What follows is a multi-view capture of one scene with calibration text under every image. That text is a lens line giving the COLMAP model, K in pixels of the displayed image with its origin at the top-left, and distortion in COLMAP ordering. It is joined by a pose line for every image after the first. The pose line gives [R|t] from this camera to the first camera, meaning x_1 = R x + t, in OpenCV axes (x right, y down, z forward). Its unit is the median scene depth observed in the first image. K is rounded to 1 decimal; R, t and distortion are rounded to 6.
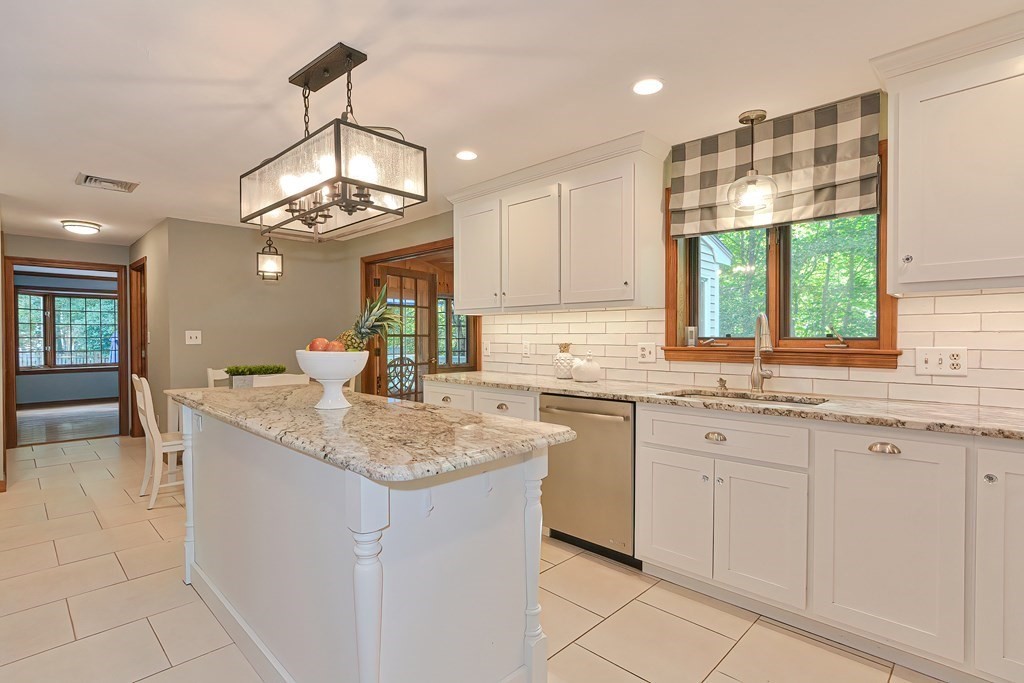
lens RADIAL K [[494.3, 0, 504.7], [0, 494.3, 343.4], [0, 0, 1]] dist [-0.001374, -0.000031]
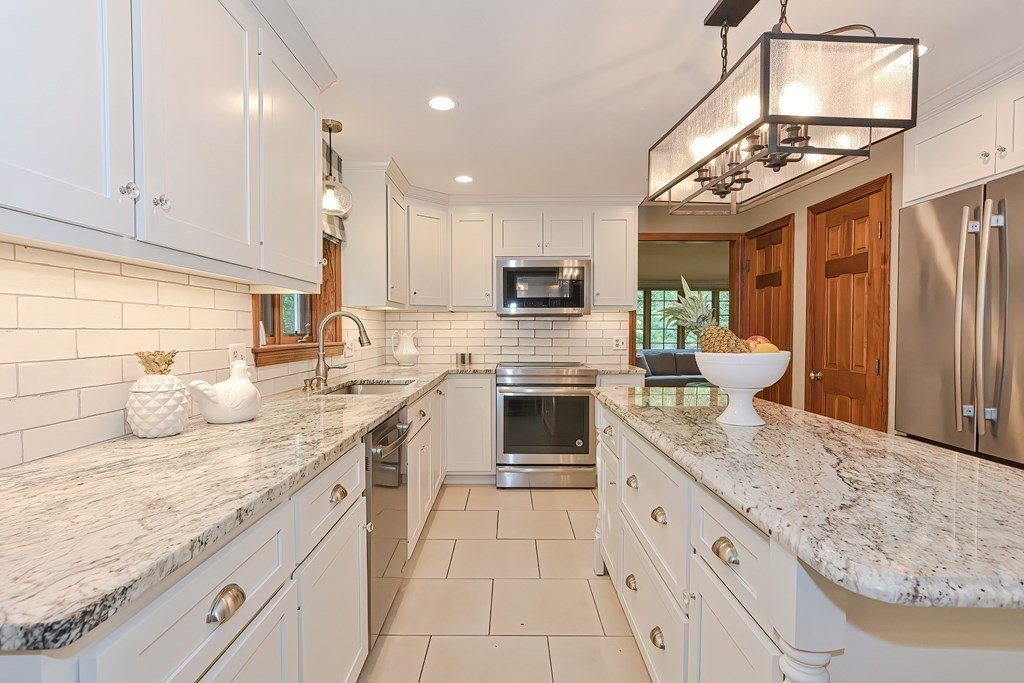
lens RADIAL K [[494.3, 0, 505.3], [0, 494.3, 342.5], [0, 0, 1]] dist [-0.001374, -0.000031]
pose [[-0.693441, -0.016502, 0.720324, -0.324495], [0.011748, 0.999346, 0.034204, -0.015848], [-0.720418, 0.032181, -0.692793, 0.911324]]
